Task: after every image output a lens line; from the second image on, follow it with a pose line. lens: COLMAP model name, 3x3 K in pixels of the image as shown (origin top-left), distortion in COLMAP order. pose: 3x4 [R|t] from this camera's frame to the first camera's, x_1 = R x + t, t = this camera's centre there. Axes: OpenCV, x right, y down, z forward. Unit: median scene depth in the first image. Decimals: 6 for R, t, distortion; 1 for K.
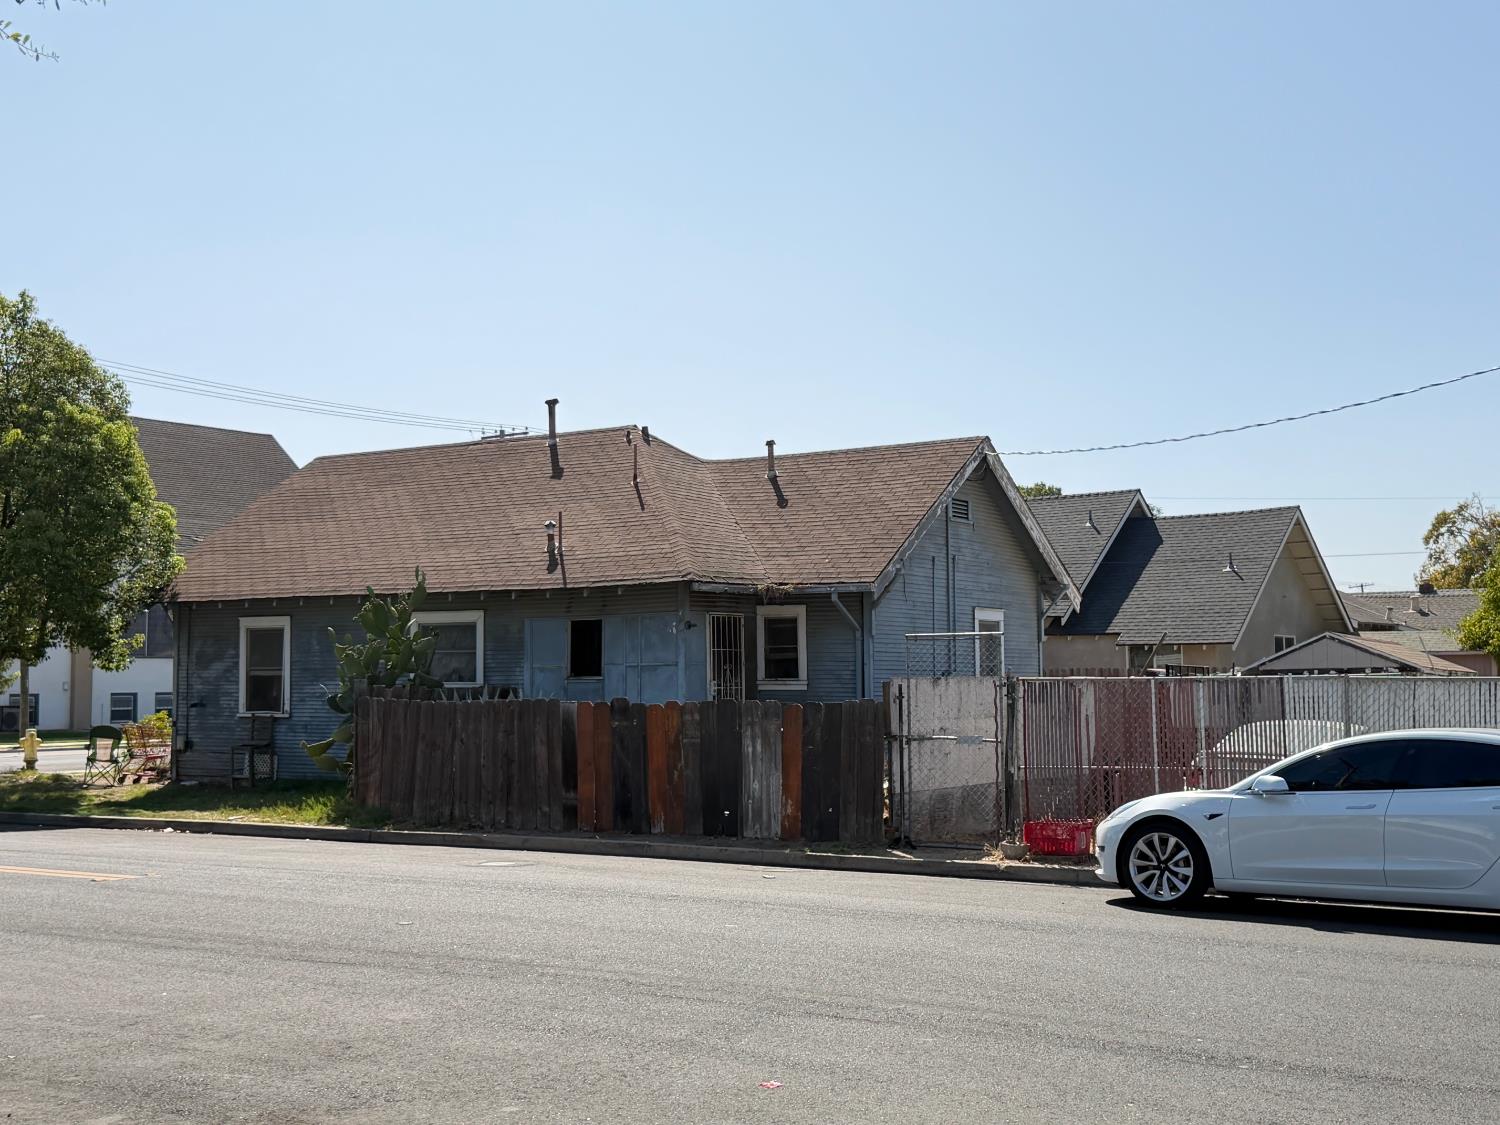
lens RADIAL K [[1829.8, 0, 740.5], [0, 1829.8, 574.1], [0, 0, 1]] dist [0.219269, -0.499471]
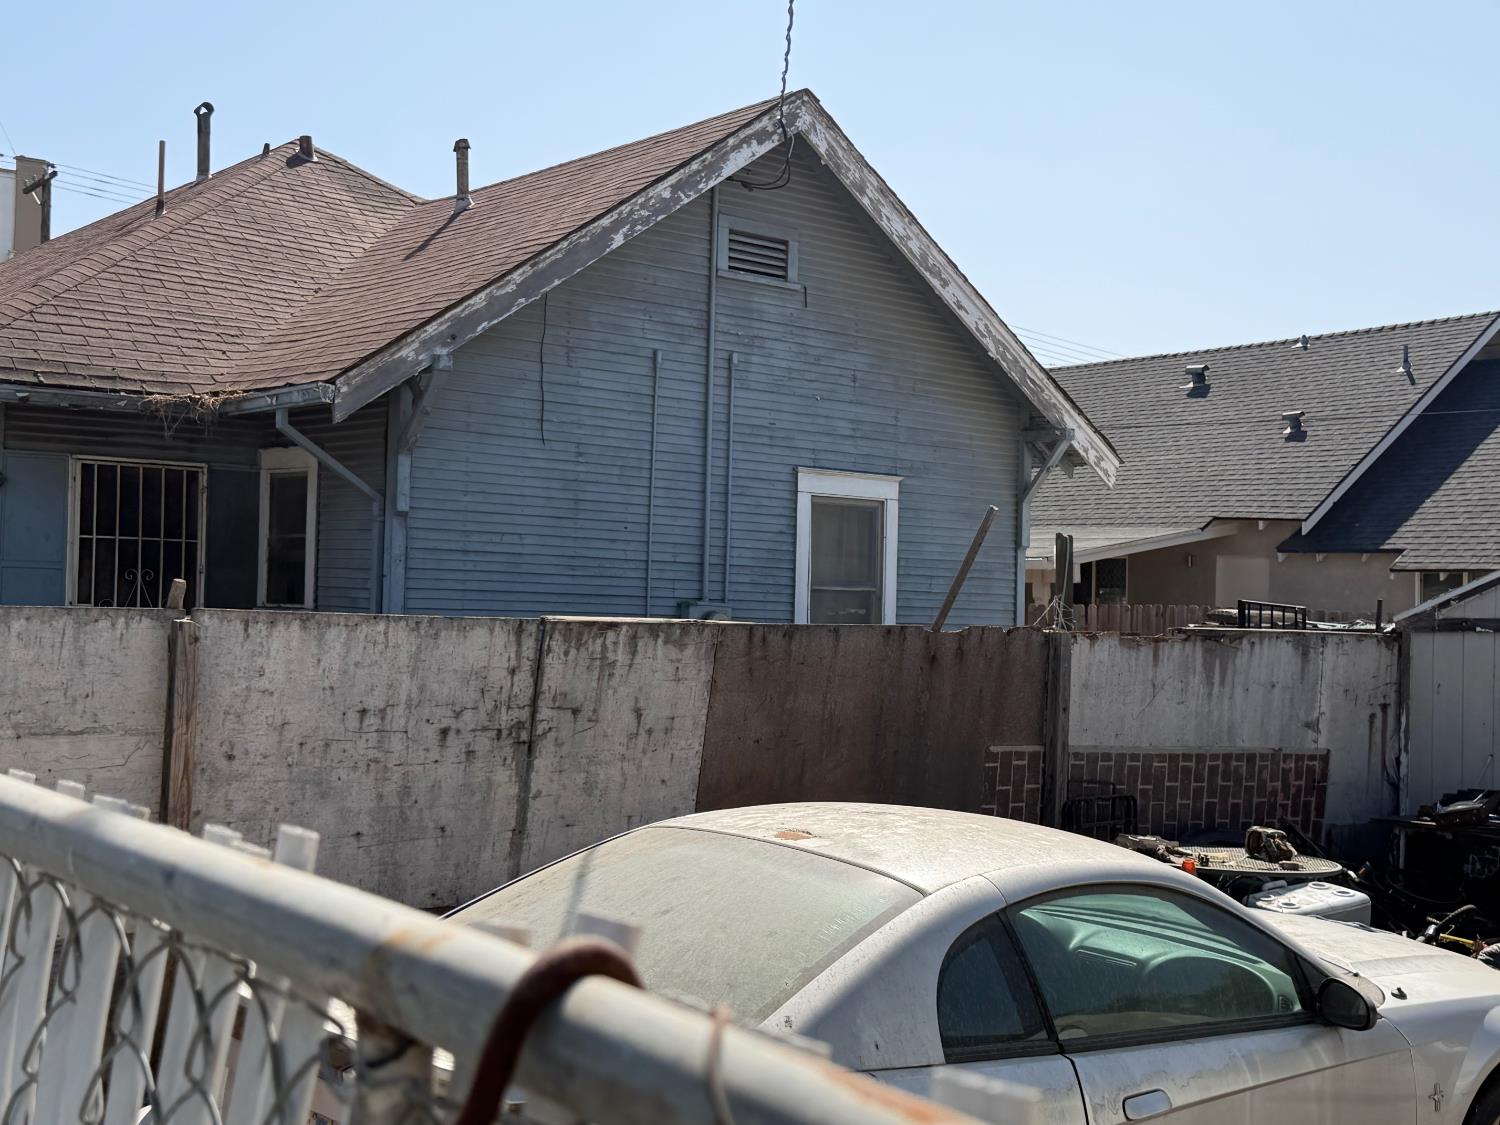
lens RADIAL K [[1829.8, 0, 740.5], [0, 1829.8, 574.1], [0, 0, 1]] dist [0.219269, -0.499471]
pose [[0.952730, 0.026189, -0.302688, 0.261794], [-0.014530, 0.999065, 0.040708, 0.027001], [0.303471, -0.034386, 0.952220, 0.553957]]
